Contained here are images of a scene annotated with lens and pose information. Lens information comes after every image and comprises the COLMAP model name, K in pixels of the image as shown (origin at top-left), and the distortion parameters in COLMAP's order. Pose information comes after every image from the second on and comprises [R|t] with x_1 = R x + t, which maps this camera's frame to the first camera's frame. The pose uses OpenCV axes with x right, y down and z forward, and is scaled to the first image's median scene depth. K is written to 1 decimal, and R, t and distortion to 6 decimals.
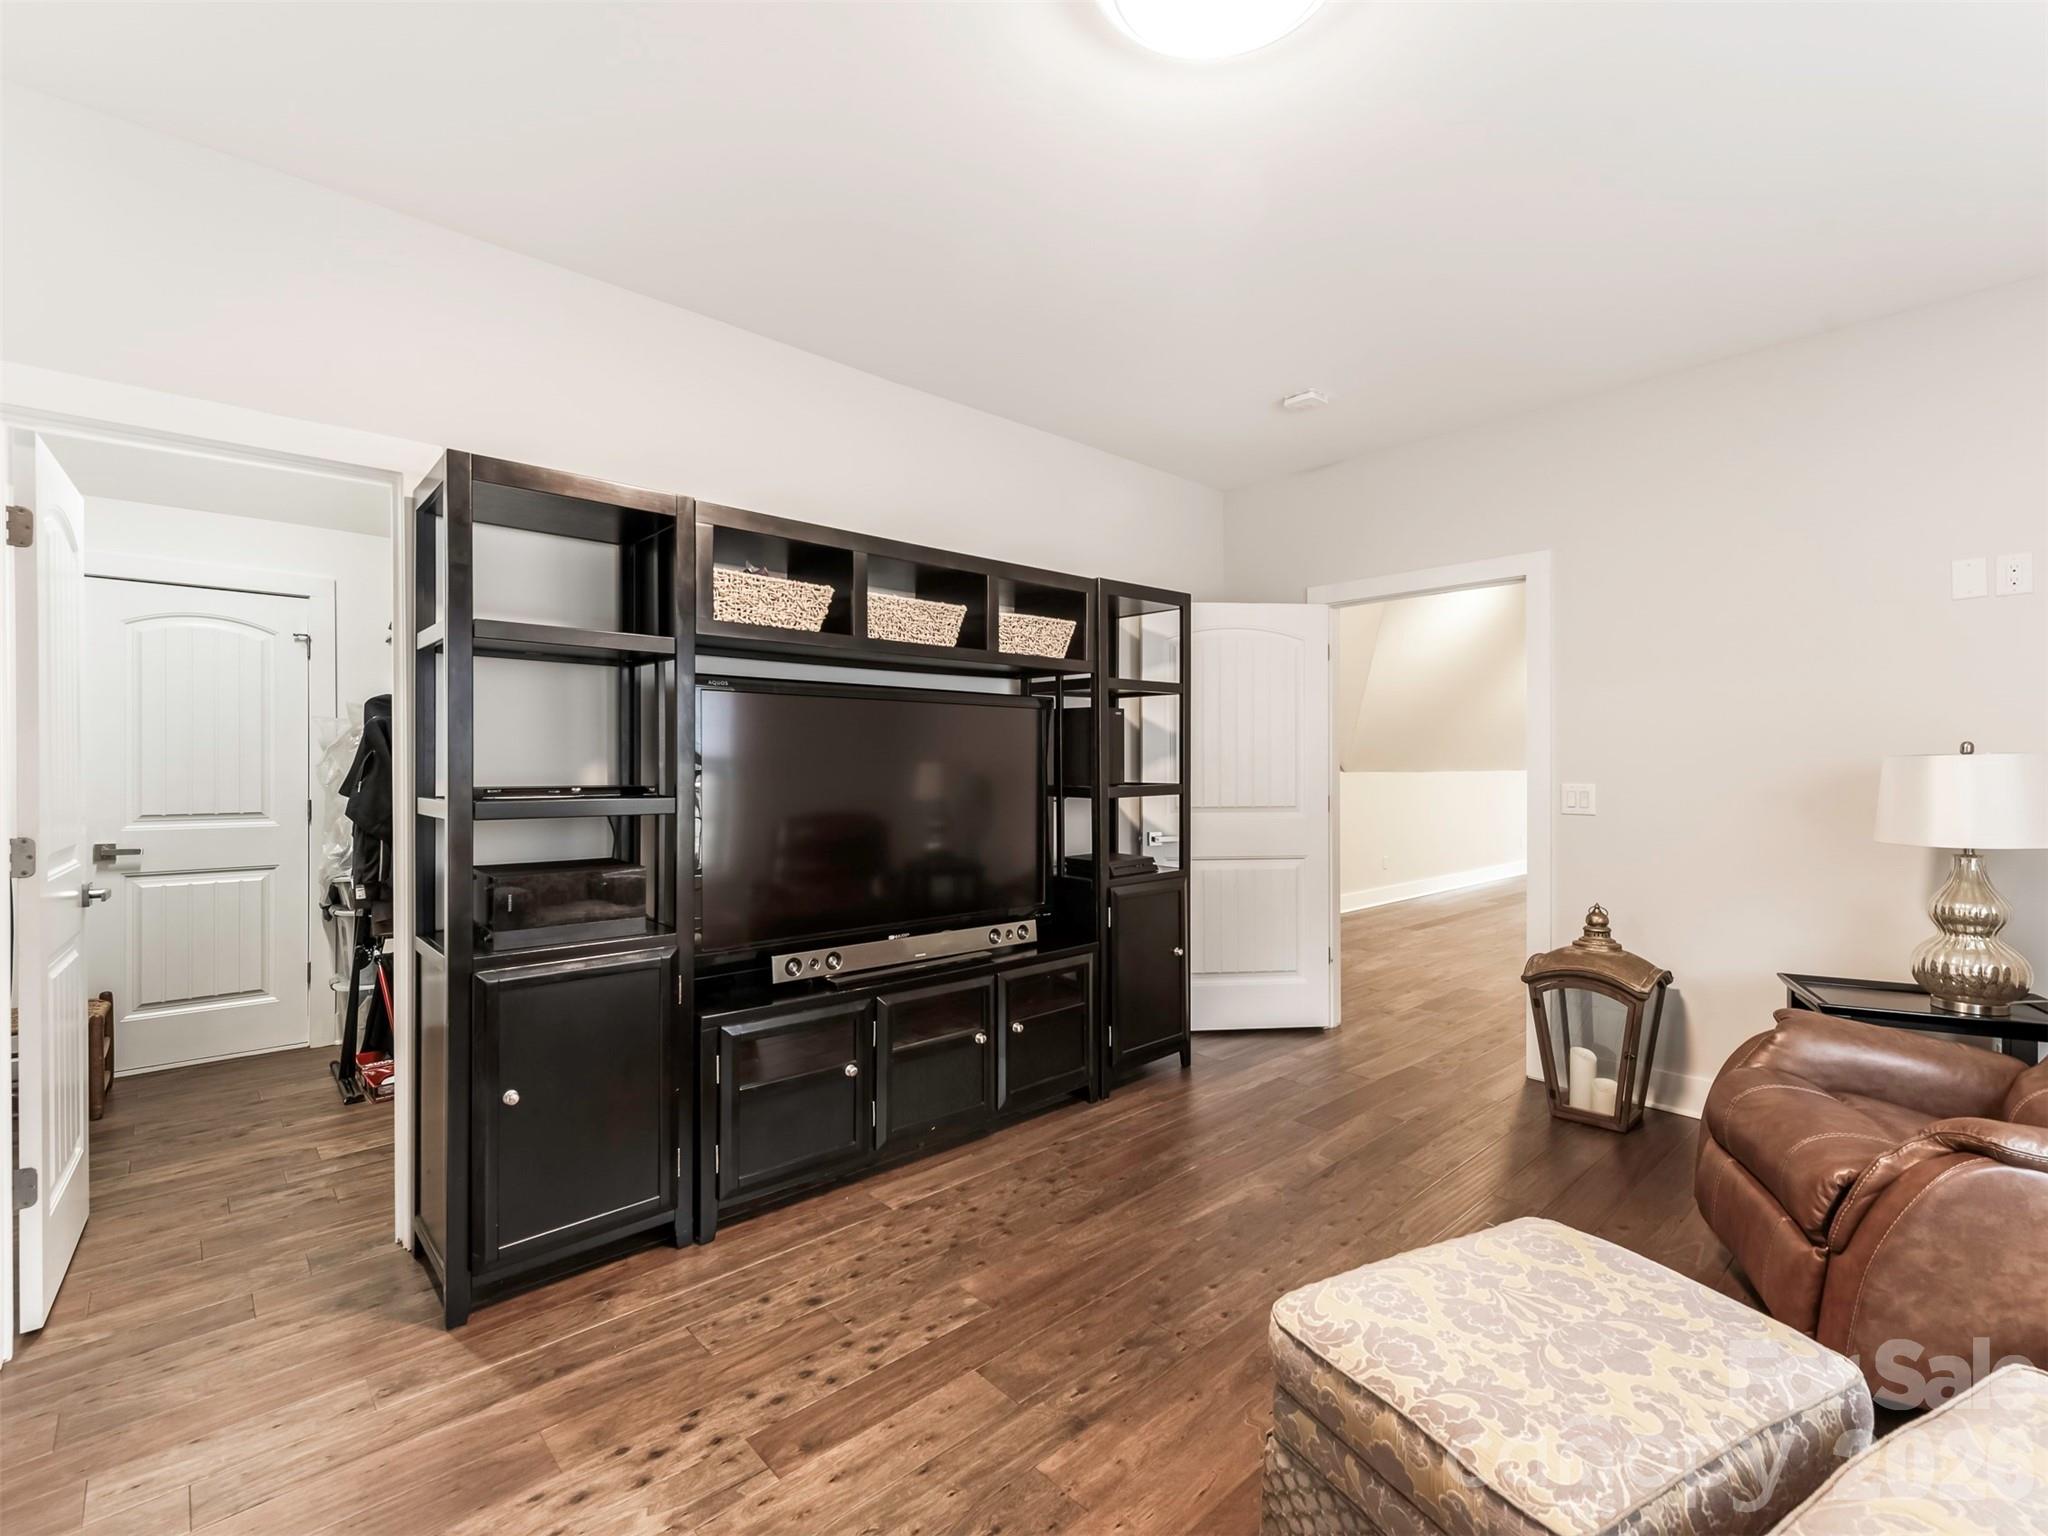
lens RADIAL K [[917.7, 0, 1026.2], [0, 917.7, 772.7], [0, 0, 1]] dist [0.018159, -0.001637]
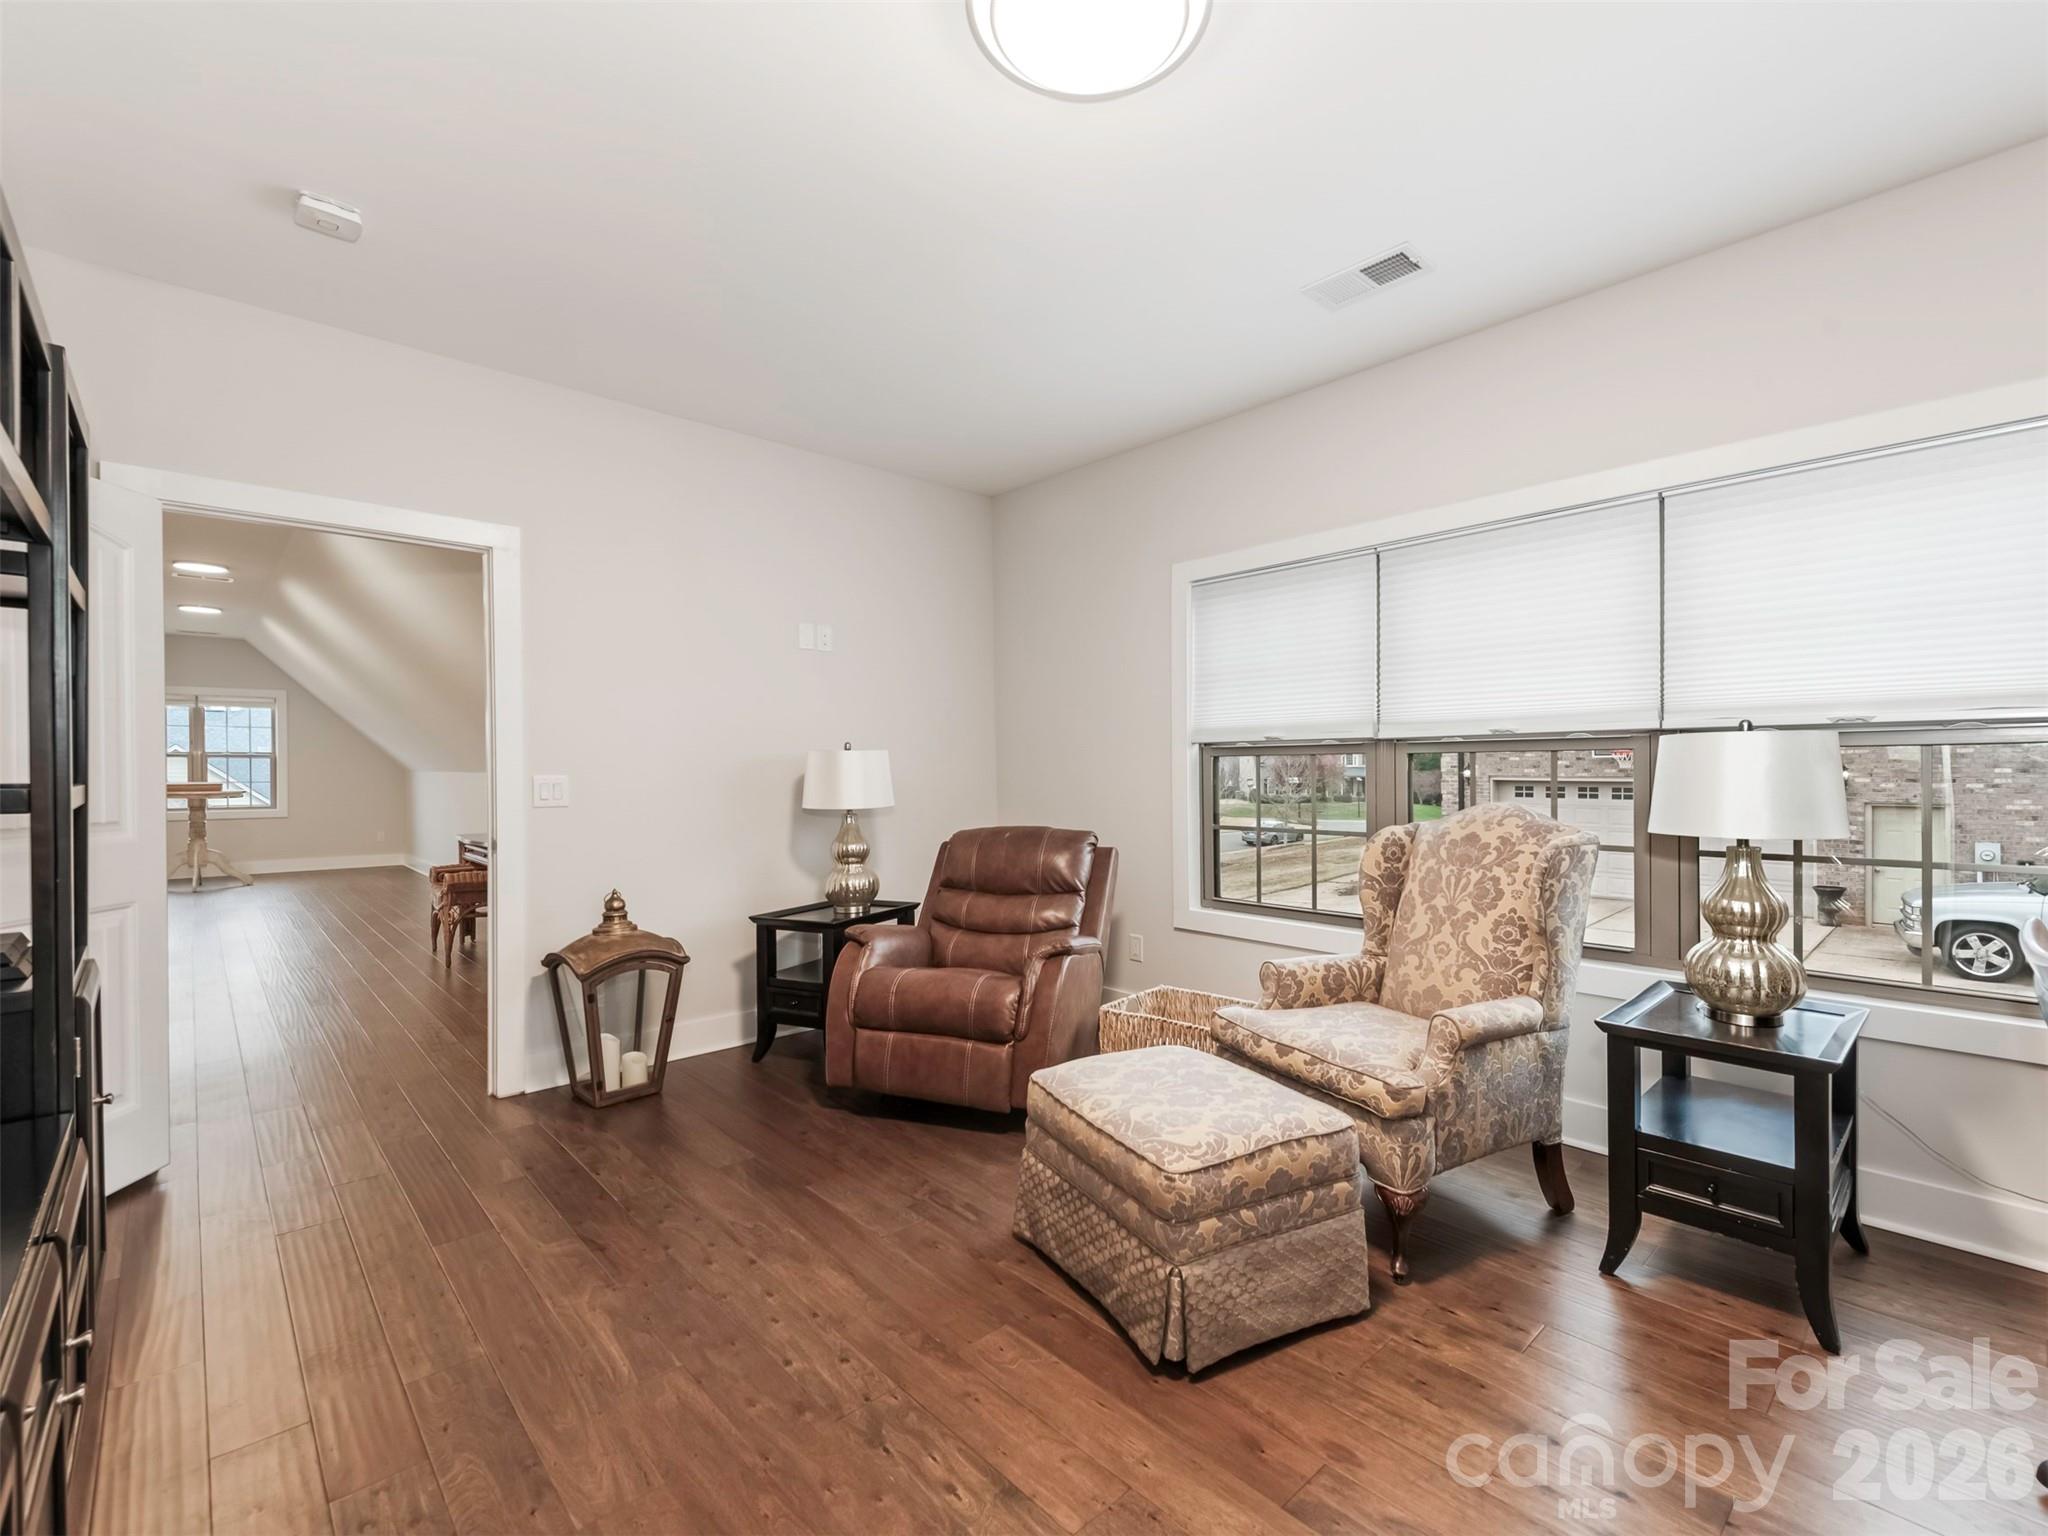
lens RADIAL K [[917.7, 0, 1077.5], [0, 917.7, 765.7], [0, 0, 1]] dist [0.018159, -0.001637]
pose [[-0.021991, 0.004330, 0.999749, -0.563460], [0.012051, 0.999919, -0.004066, 0.017454], [-0.999686, 0.011959, -0.022041, 0.651946]]
